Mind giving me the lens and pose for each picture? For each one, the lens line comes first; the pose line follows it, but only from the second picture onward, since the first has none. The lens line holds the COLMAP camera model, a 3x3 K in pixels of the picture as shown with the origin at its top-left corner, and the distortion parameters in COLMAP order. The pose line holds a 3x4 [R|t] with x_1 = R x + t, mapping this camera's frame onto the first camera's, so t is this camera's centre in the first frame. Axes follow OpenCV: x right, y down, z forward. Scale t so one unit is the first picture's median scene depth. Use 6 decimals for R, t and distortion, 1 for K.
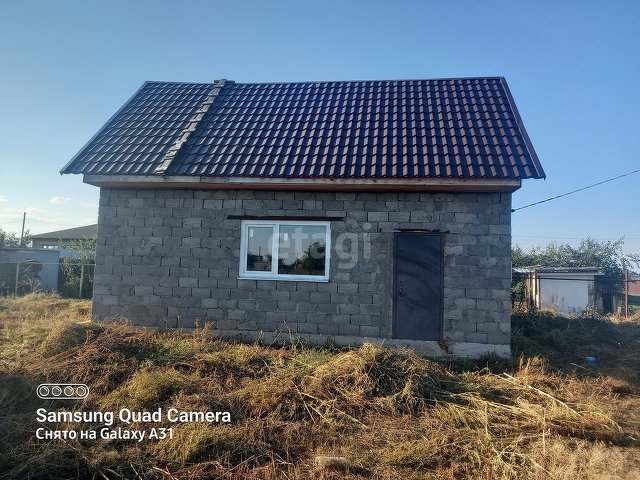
lens RADIAL K [[478.3, 0, 323.2], [0, 478.3, 228.6], [0, 0, 1]] dist [0.078915, -0.104320]
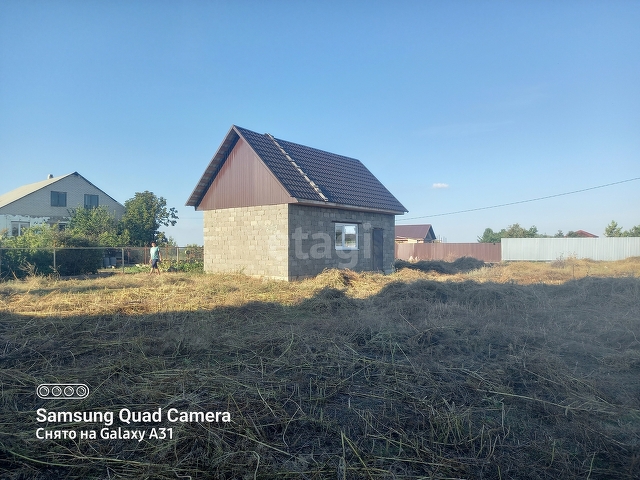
lens RADIAL K [[478.3, 0, 323.2], [0, 478.3, 228.6], [0, 0, 1]] dist [0.078915, -0.104320]
pose [[0.500567, 0.000870, 0.865697, -2.118721], [-0.052550, 0.998186, 0.029382, -0.054129], [-0.864101, -0.060200, 0.499705, -0.033776]]
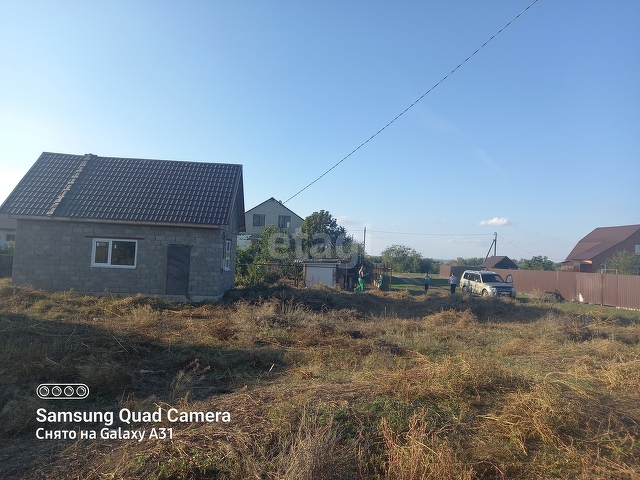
lens RADIAL K [[478.3, 0, 323.2], [0, 478.3, 228.6], [0, 0, 1]] dist [0.078915, -0.104320]
pose [[0.984997, 0.021358, 0.171246, 0.453221], [-0.026518, 0.999259, 0.027899, -0.145008], [-0.170523, -0.032021, 0.984833, -1.222749]]
